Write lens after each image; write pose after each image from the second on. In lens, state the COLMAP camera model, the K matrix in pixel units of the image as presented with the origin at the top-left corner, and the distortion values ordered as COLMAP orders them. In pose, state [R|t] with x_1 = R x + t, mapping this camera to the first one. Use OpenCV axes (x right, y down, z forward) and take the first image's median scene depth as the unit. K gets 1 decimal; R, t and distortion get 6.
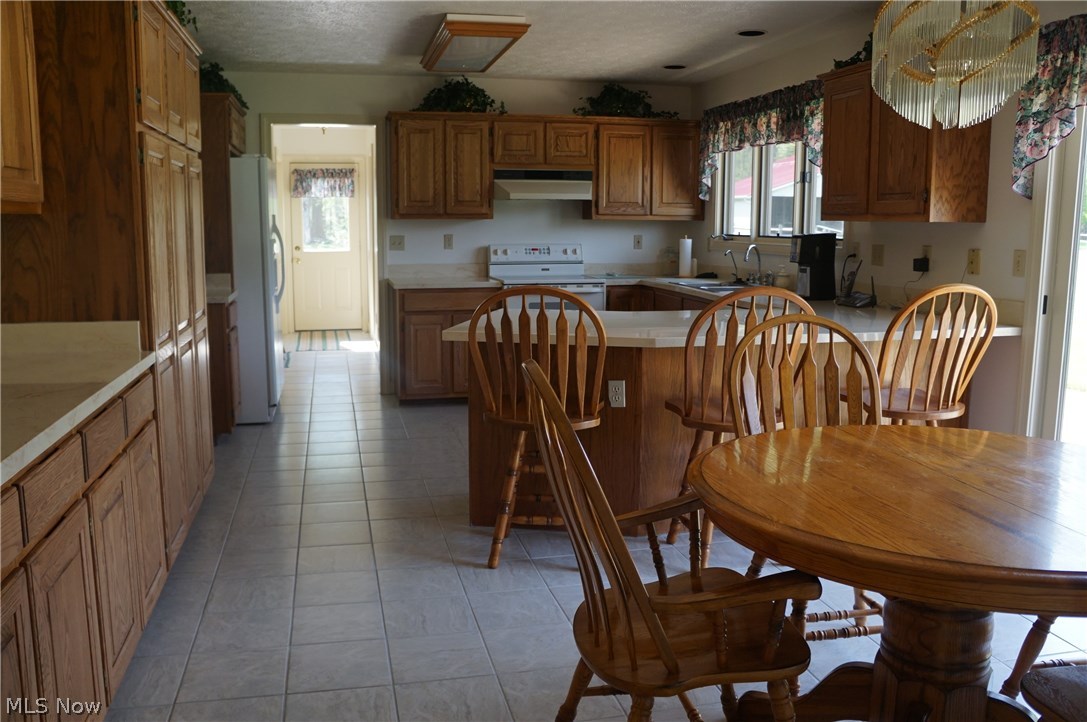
lens RADIAL K [[912.9, 0, 543.5], [0, 912.9, 361.0], [0, 0, 1]] dist [-0.070210, 0.003957]
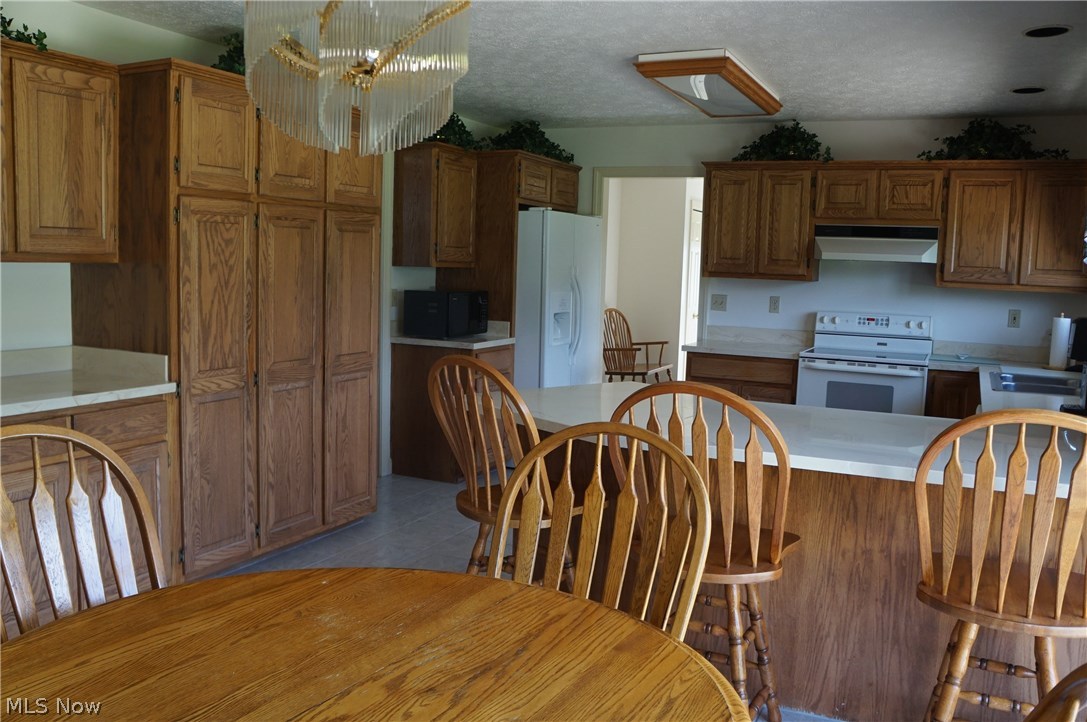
lens RADIAL K [[952.9, 0, 543.5], [0, 952.9, 361.0], [0, 0, 1]] dist [-0.147913, 0.232253]
pose [[0.790942, 0.086732, -0.605713, 0.292924], [-0.122827, 0.992259, -0.018307, -0.032862], [0.599436, 0.088878, 0.795473, 0.140479]]
